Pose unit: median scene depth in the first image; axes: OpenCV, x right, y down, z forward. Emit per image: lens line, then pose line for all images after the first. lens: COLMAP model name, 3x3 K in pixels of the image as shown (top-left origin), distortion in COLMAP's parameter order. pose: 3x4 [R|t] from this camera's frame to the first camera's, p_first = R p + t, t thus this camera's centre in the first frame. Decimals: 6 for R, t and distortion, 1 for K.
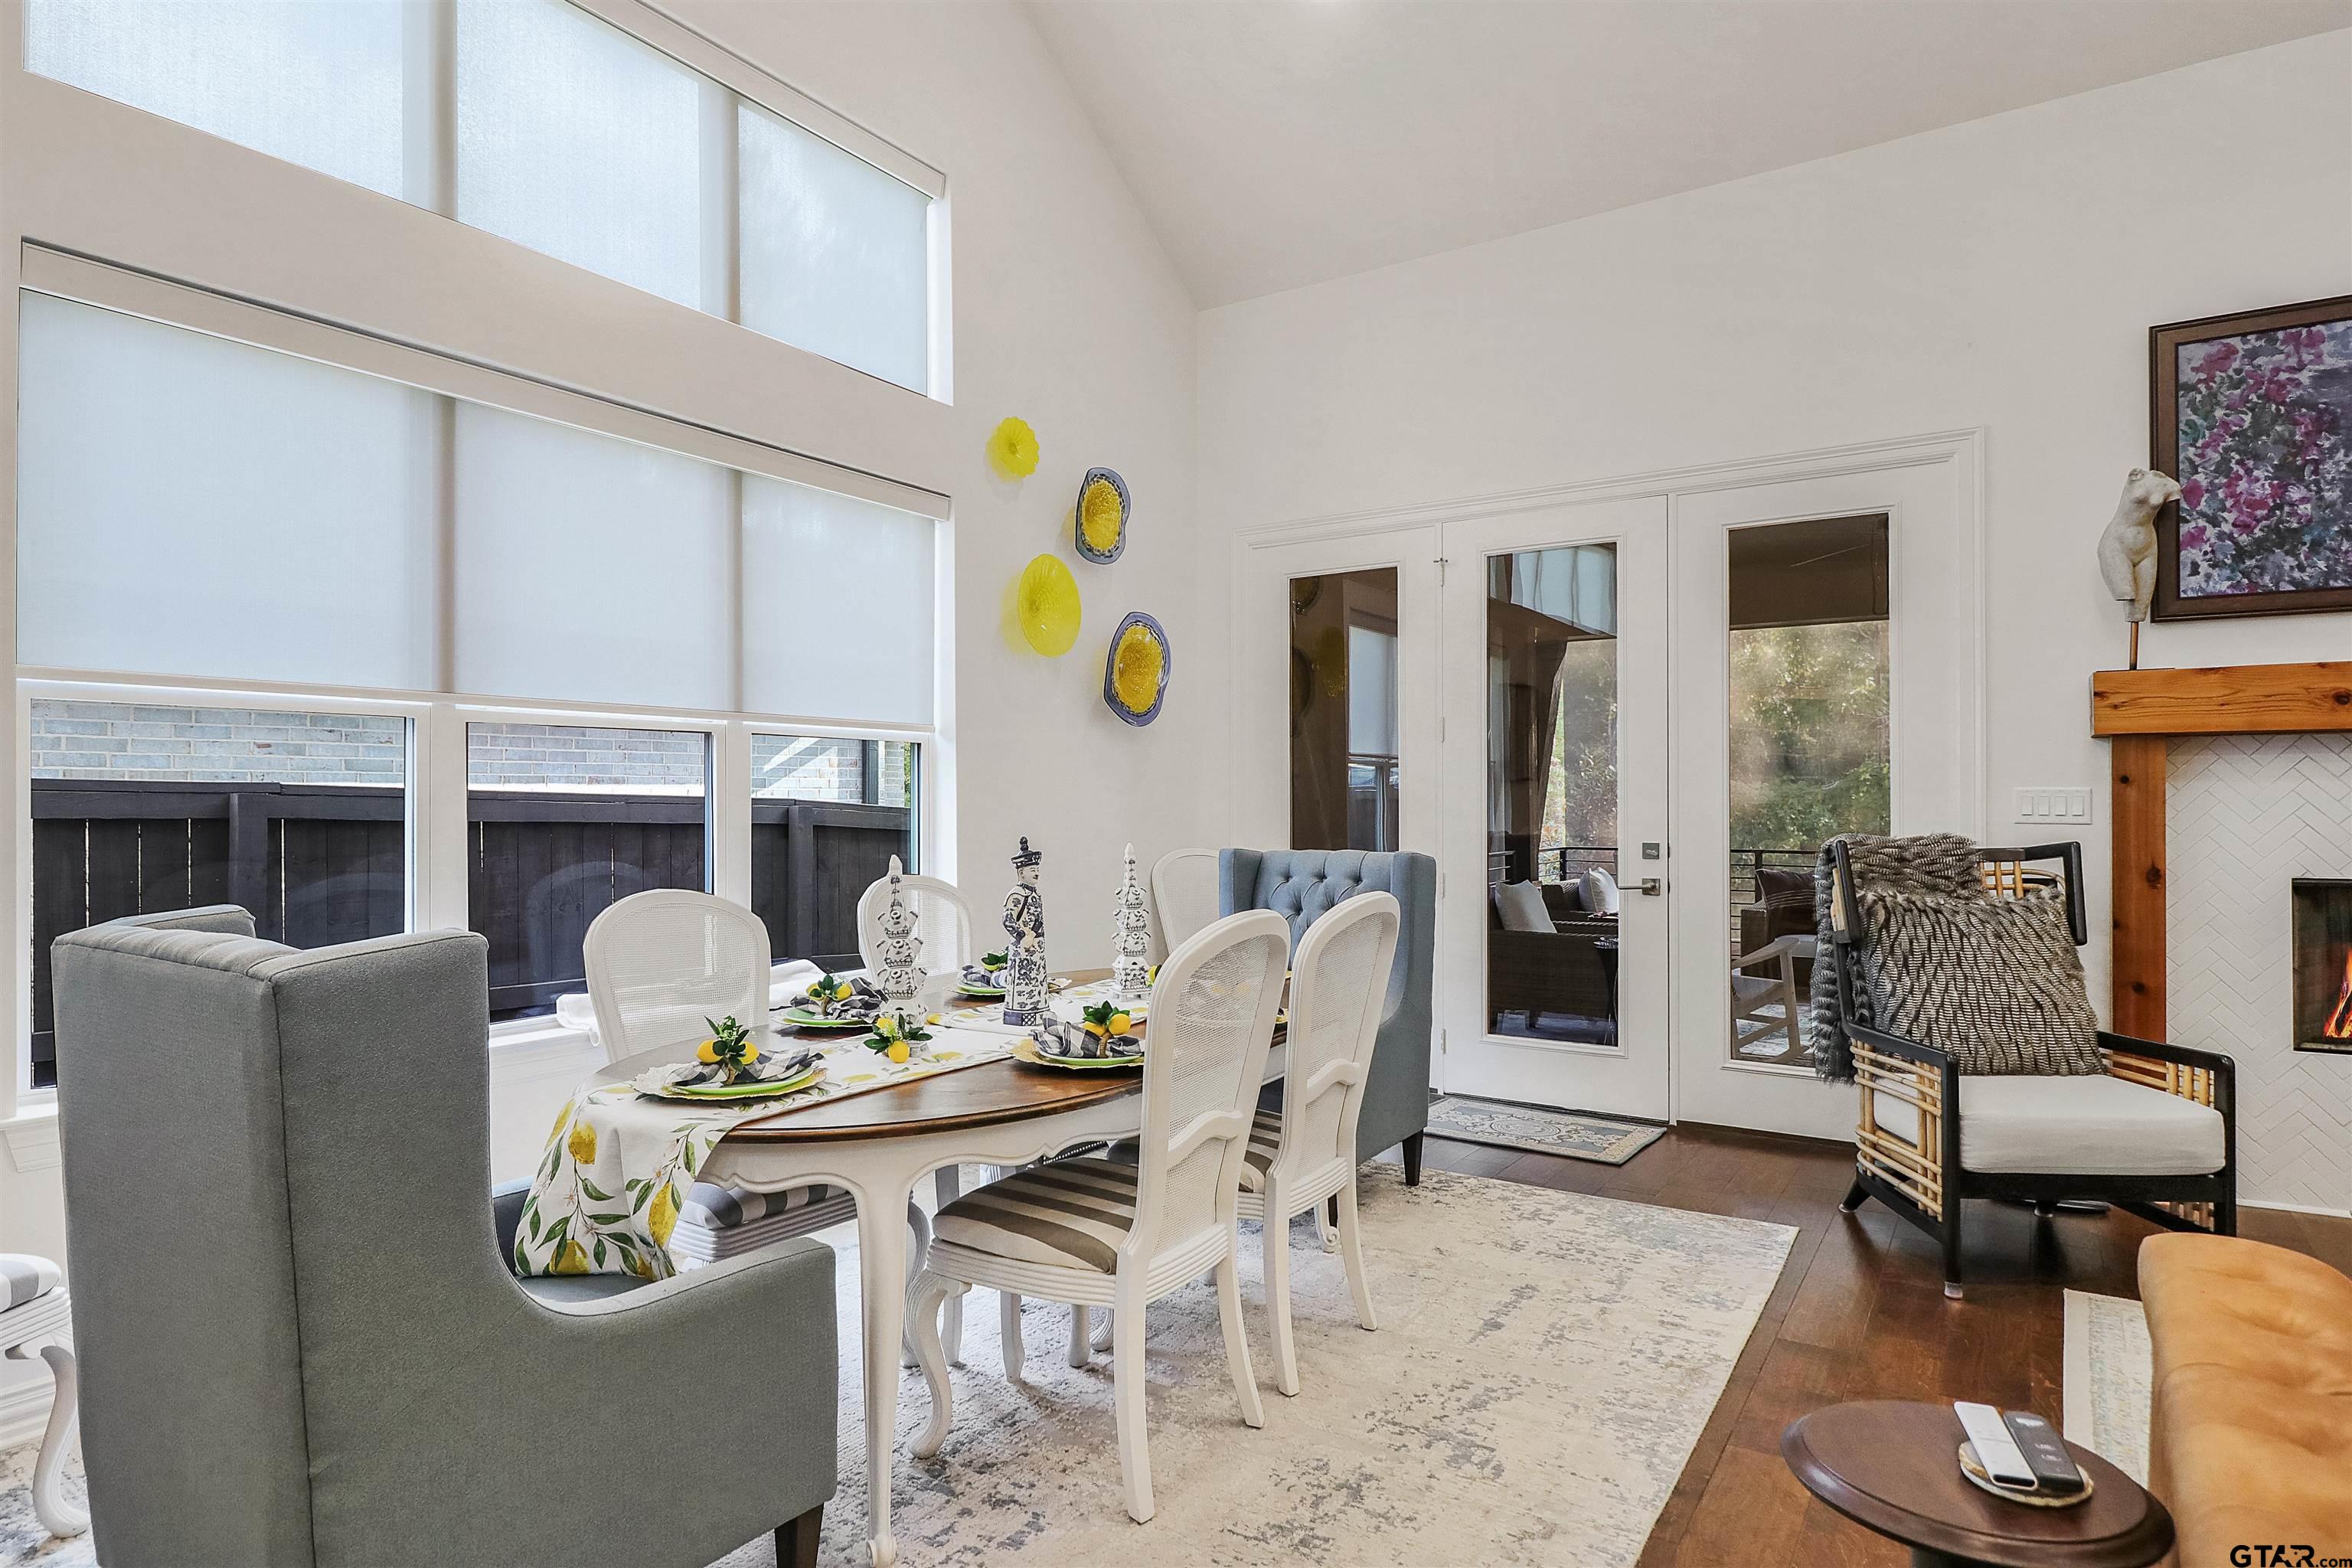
lens RADIAL K [[1298.5, 0, 1153.8], [0, 1298.5, 792.6], [0, 0, 1]] dist [0.008980, -0.014446]
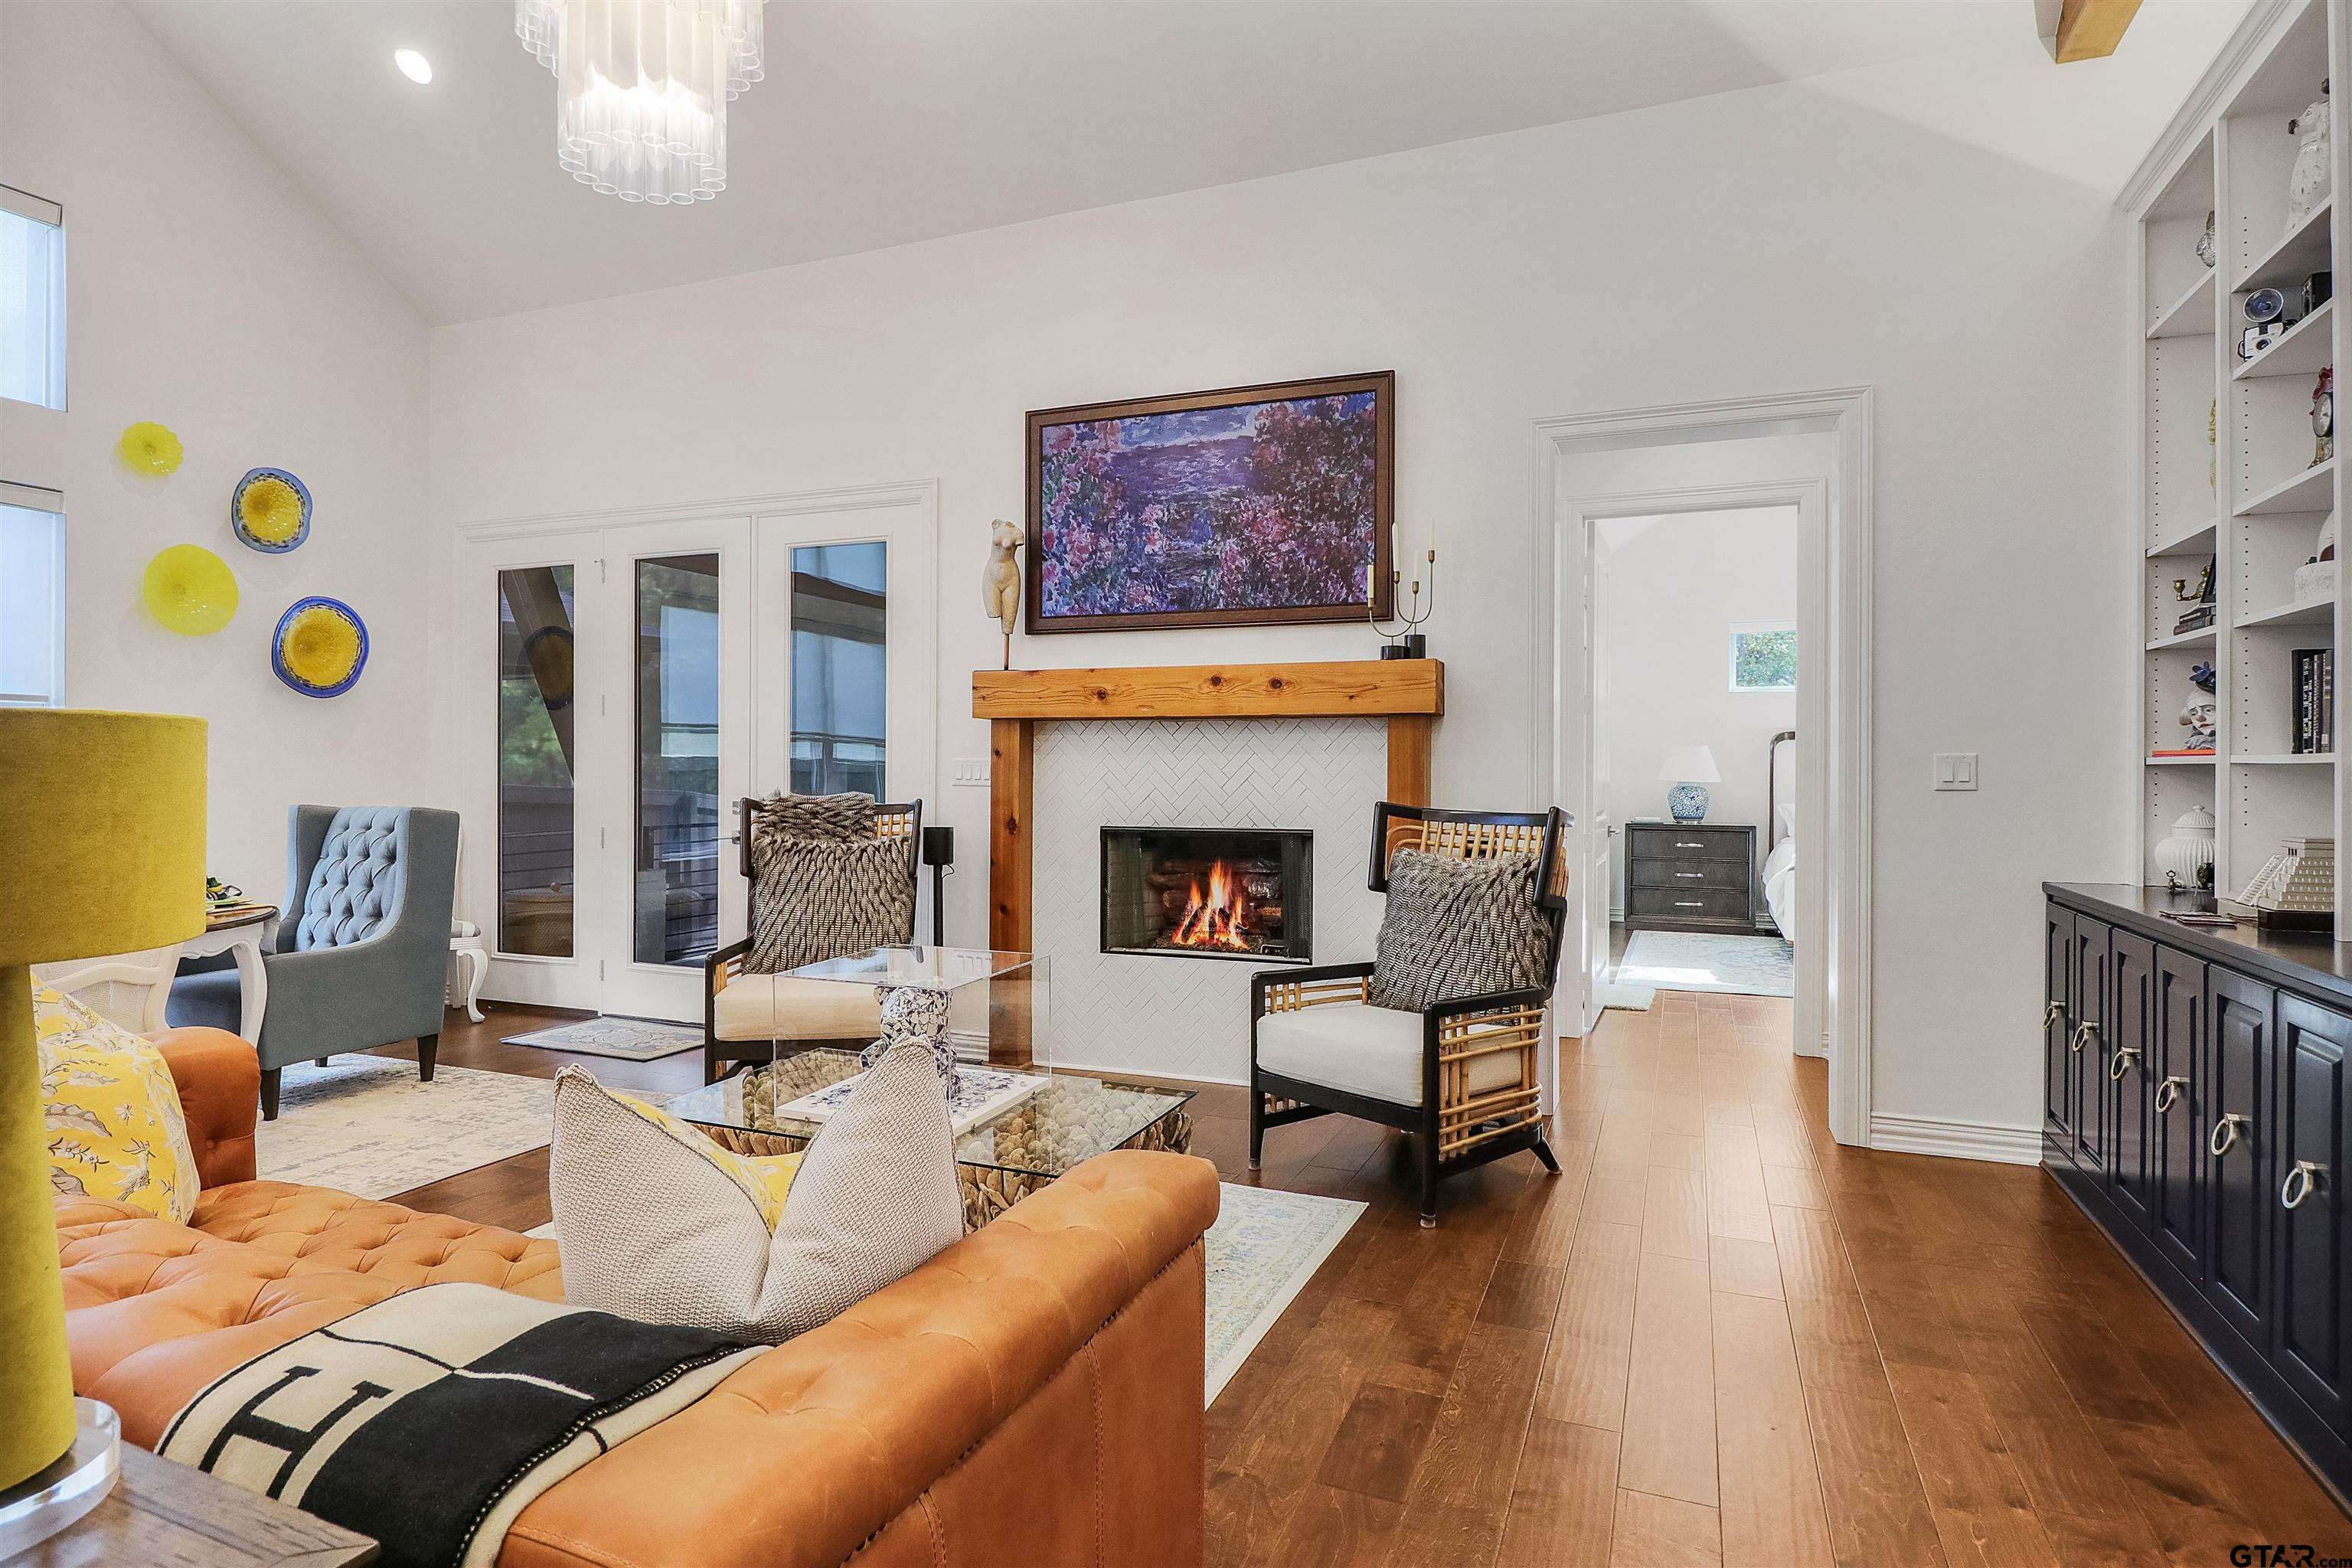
lens RADIAL K [[1298.5, 0, 1139.6], [0, 1298.5, 767.2], [0, 0, 1]] dist [0.008980, -0.014446]
pose [[0.980895, 0.006799, 0.194418, 0.631199], [-0.007925, 0.999956, 0.005015, -0.002892], [-0.194375, -0.006460, 0.980906, -0.331745]]
